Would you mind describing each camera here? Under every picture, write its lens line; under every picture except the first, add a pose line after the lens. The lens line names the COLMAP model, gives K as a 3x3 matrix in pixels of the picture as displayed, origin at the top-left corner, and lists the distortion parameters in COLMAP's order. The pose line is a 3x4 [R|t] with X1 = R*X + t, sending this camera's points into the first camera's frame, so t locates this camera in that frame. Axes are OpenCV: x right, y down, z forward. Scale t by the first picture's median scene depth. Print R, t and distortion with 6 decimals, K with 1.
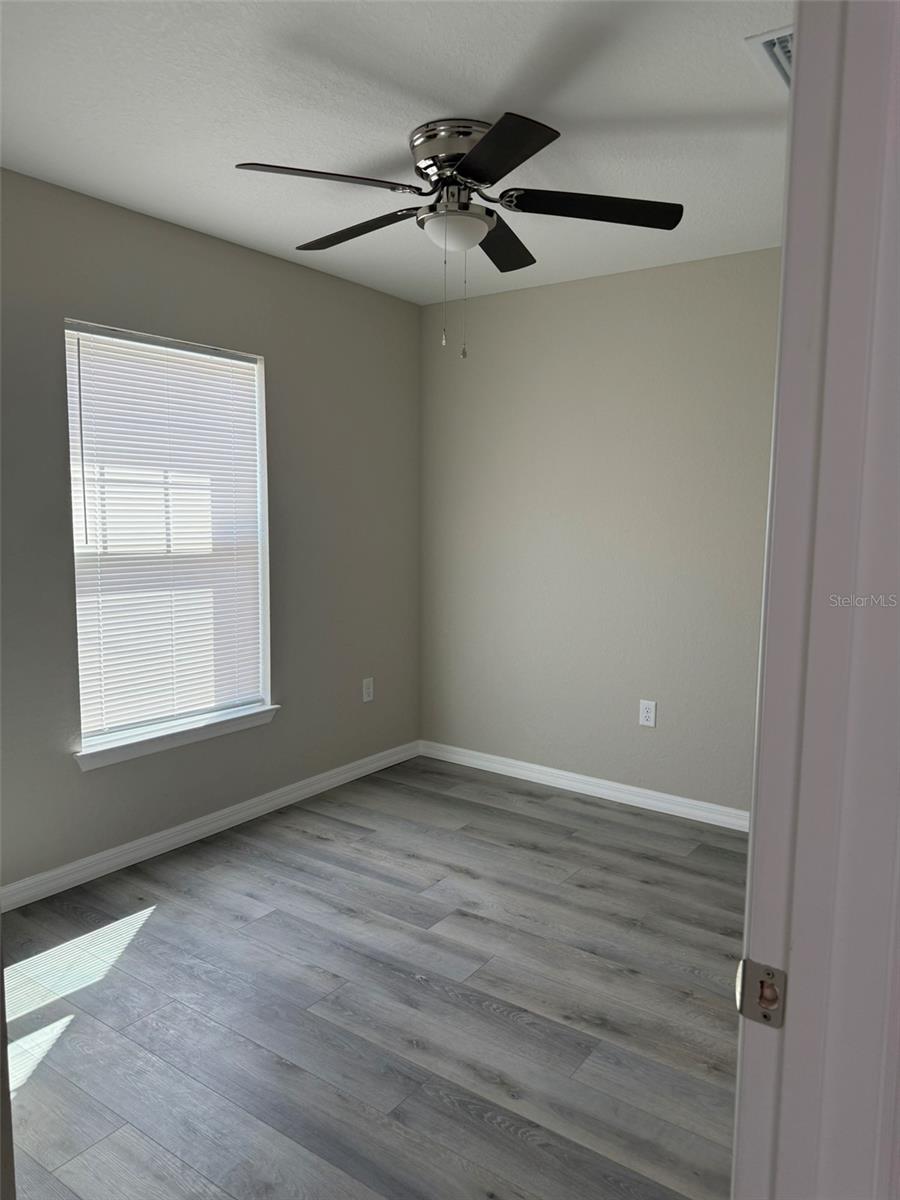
lens RADIAL K [[842.0, 0, 442.2], [0, 842.0, 593.4], [0, 0, 1]] dist [0.054636, -0.065473]
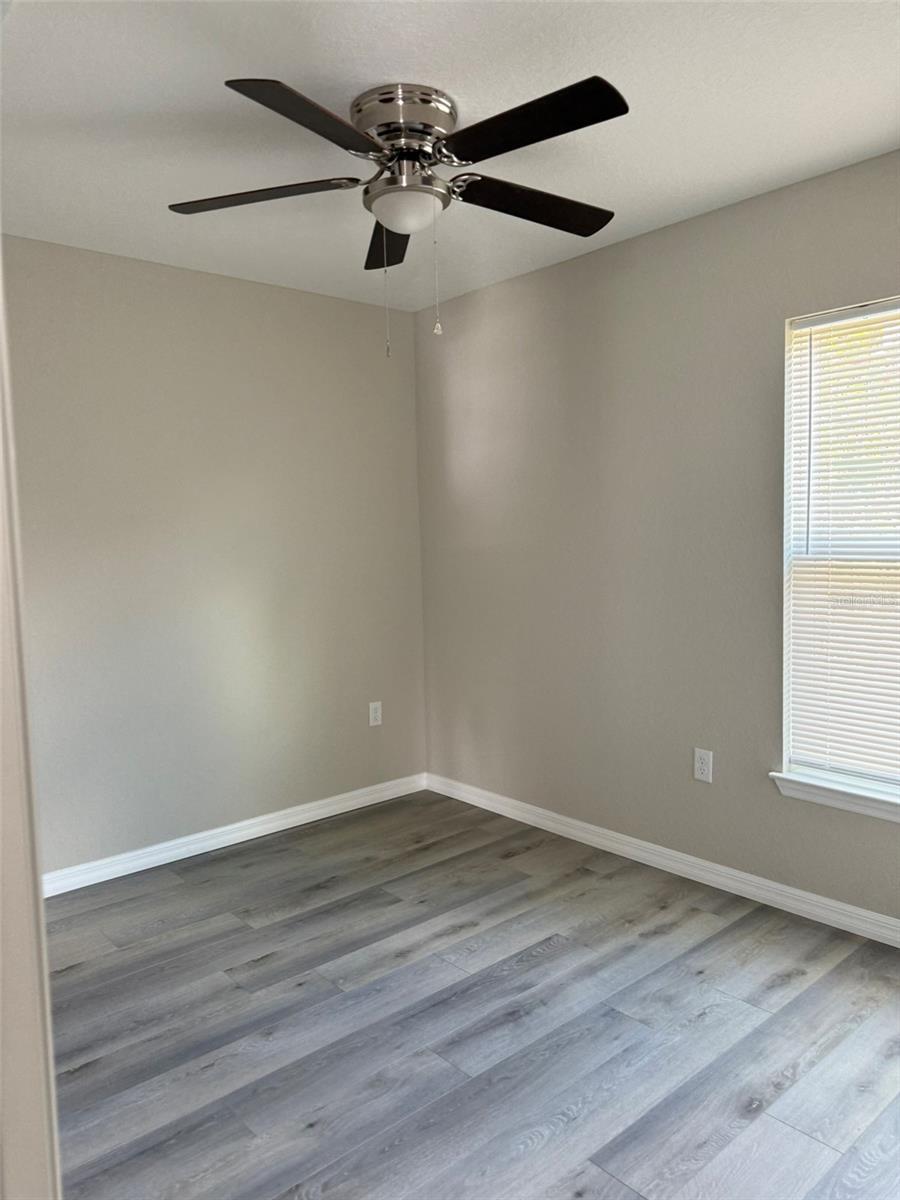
lens RADIAL K [[842.0, 0, 442.2], [0, 842.0, 593.4], [0, 0, 1]] dist [0.054636, -0.065473]
pose [[-0.228993, 0.073627, -0.970640, 0.620512], [-0.080726, 0.992264, 0.094312, -0.078604], [0.970075, 0.099953, -0.221277, 0.884462]]
